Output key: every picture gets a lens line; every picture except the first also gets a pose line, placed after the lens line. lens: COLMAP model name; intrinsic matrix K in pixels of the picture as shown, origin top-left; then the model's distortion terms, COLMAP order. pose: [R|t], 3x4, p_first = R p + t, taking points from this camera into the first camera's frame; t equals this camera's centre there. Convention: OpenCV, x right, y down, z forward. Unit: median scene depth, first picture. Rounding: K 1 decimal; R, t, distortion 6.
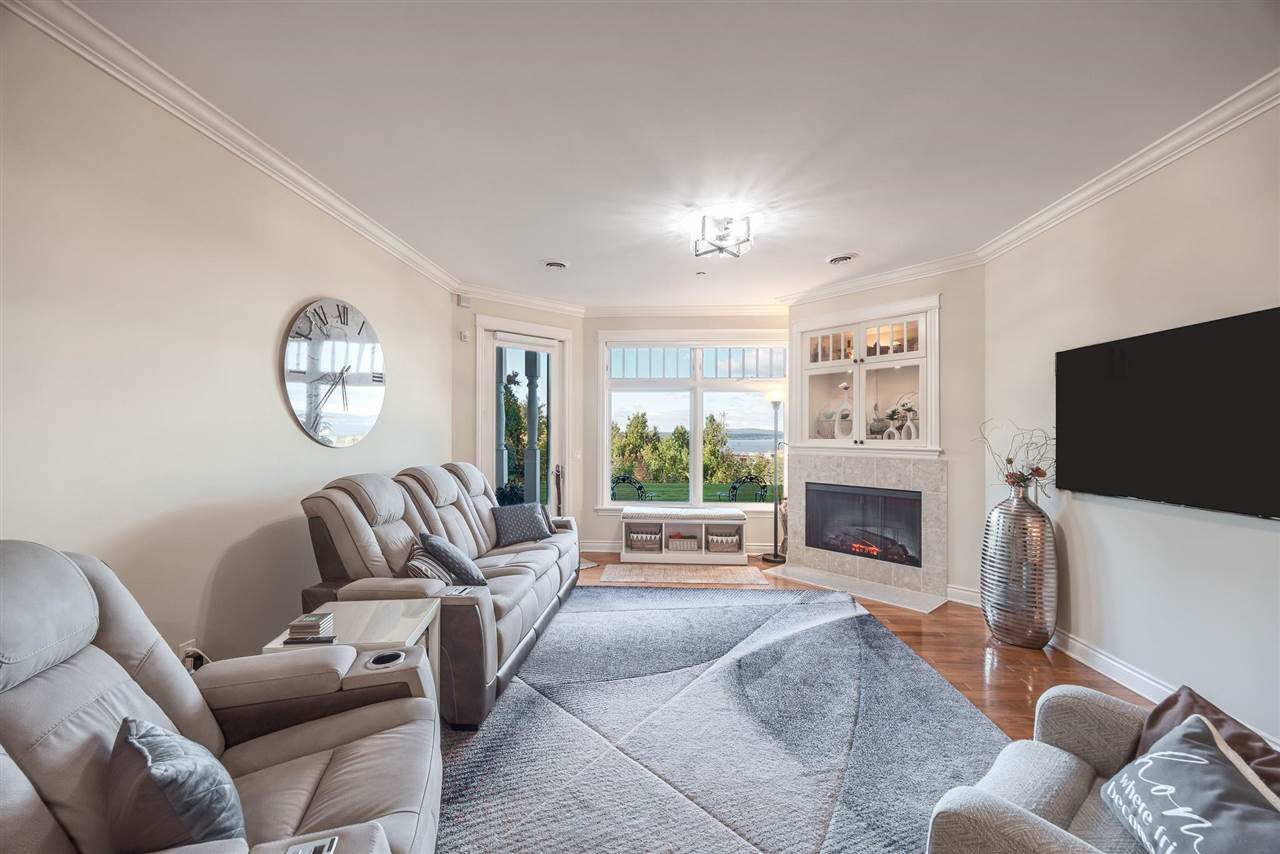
lens RADIAL K [[485.0, 0, 640.0], [0, 485.0, 427.0], [0, 0, 1]] dist [-0.000089, -0.000006]
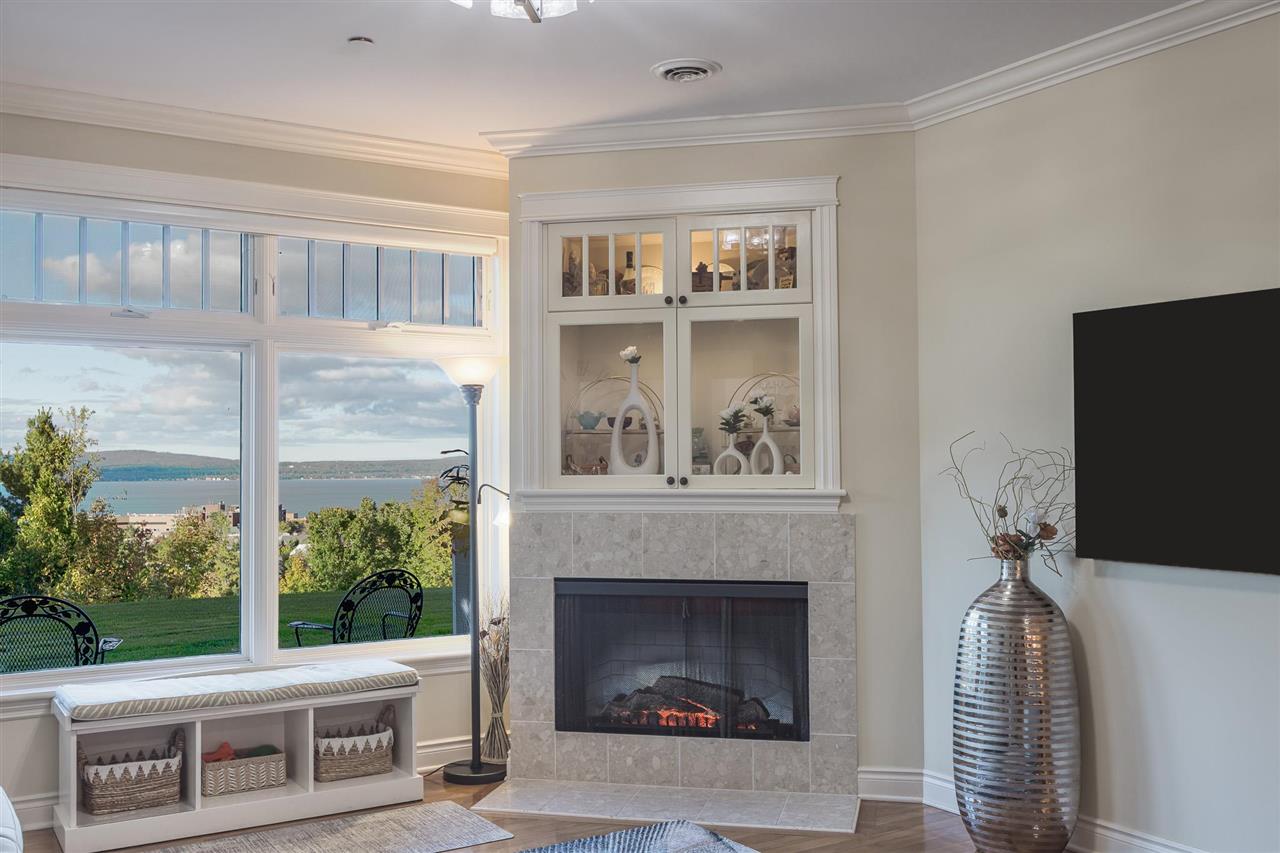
lens RADIAL K [[1202.4, 0, 640.0], [0, 1202.4, 426.5], [0, 0, 1]] dist [0.002554, 0.007362]
pose [[0.813869, 0.008498, 0.580987, -0.221979], [0.001295, 0.999864, -0.016440, -0.000981], [-0.581048, 0.014132, 0.813747, 0.112021]]
